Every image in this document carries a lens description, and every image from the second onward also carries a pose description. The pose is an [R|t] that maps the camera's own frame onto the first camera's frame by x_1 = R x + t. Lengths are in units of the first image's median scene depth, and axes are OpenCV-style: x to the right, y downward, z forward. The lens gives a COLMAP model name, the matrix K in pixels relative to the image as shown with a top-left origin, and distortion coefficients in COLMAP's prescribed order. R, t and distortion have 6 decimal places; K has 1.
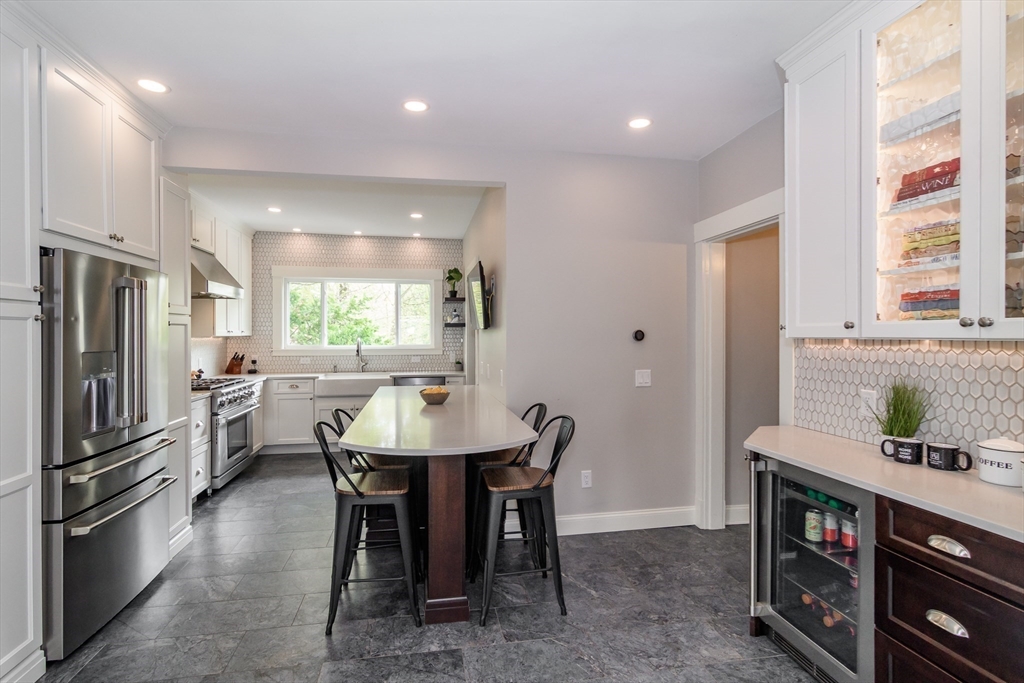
lens RADIAL K [[491.9, 0, 511.6], [0, 491.9, 339.6], [0, 0, 1]] dist [0.003622, -0.000559]
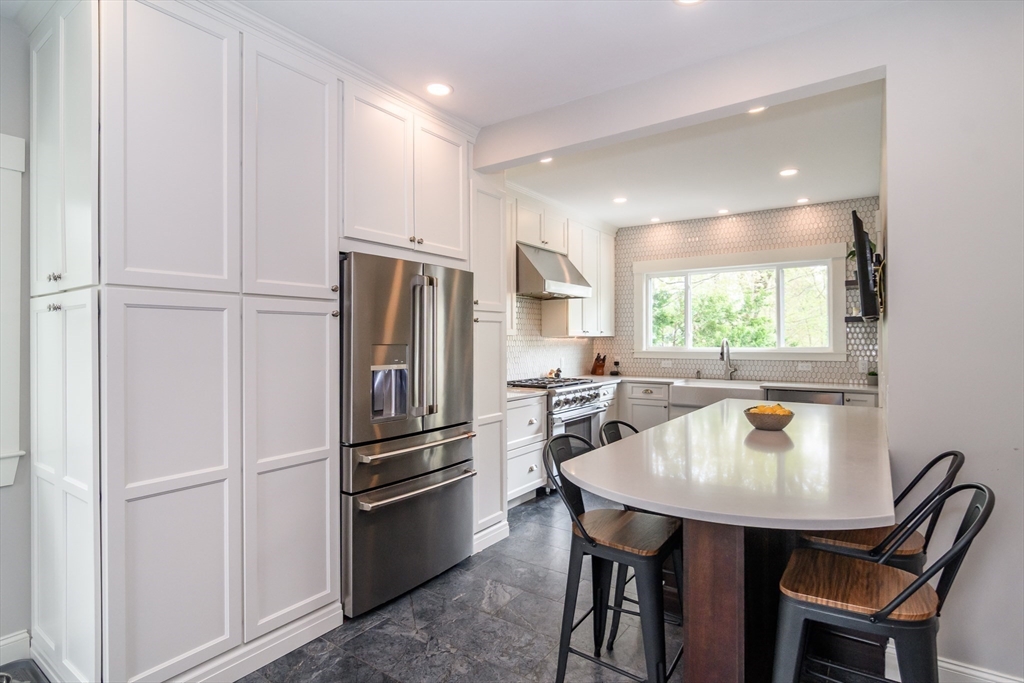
lens RADIAL K [[520.2, 0, 512.9], [0, 520.2, 337.7], [0, 0, 1]] dist [-0.002677, -0.001406]
pose [[0.704041, -0.005534, -0.710137, 0.089822], [-0.003972, 0.999923, -0.011730, 0.011371], [0.710148, 0.011080, 0.703965, 0.201225]]
